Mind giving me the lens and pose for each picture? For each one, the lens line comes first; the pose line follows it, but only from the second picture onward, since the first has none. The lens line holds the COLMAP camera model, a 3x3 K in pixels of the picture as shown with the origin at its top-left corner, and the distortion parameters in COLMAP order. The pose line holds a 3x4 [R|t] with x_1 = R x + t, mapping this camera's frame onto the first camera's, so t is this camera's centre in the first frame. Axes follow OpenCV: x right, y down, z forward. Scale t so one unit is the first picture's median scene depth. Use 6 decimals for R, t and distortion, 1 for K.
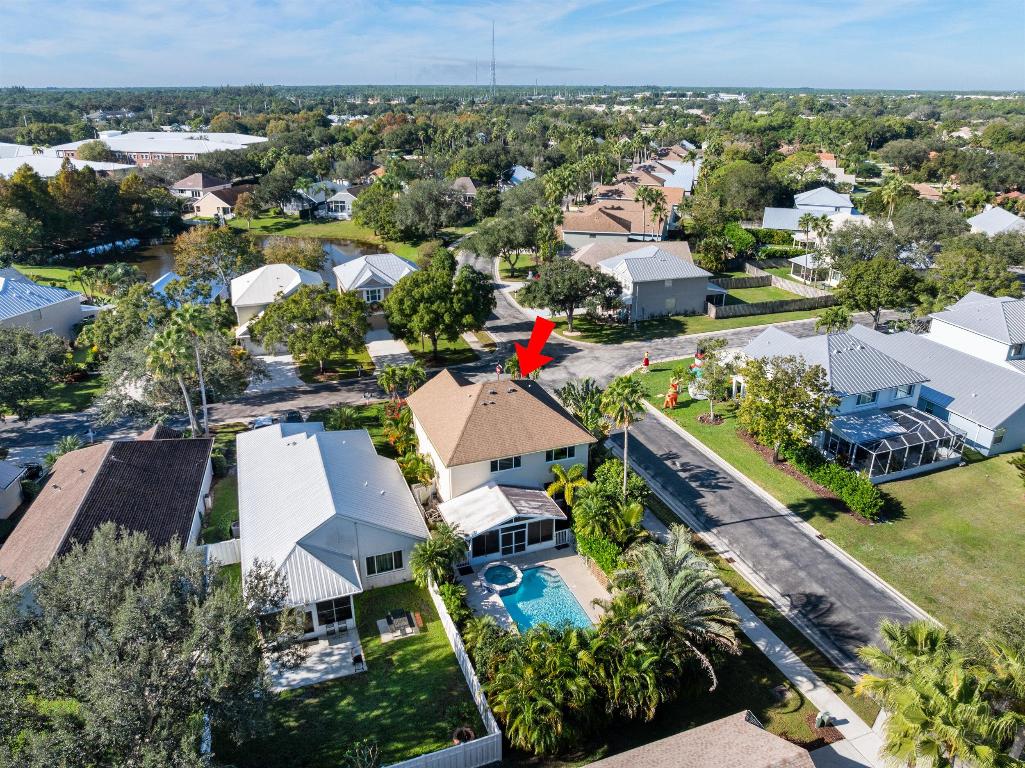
lens RADIAL K [[708.4, 0, 511.9], [0, 708.4, 380.2], [0, 0, 1]] dist [-0.027287, 0.005188]
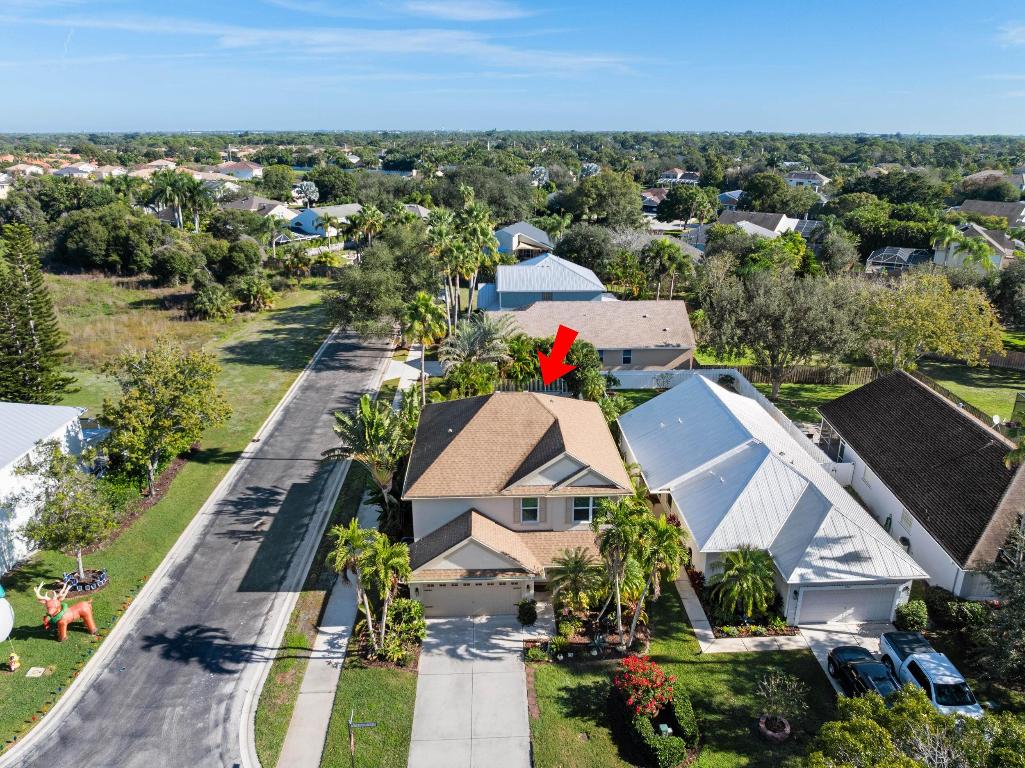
lens RADIAL K [[708.4, 0, 514.1], [0, 708.4, 390.5], [0, 0, 1]] dist [-0.027287, 0.005188]
pose [[-0.950763, -0.114973, 0.287805, -0.209903], [0.109745, 0.743572, 0.659588, -0.437769], [-0.289838, 0.658697, -0.694343, 1.369428]]
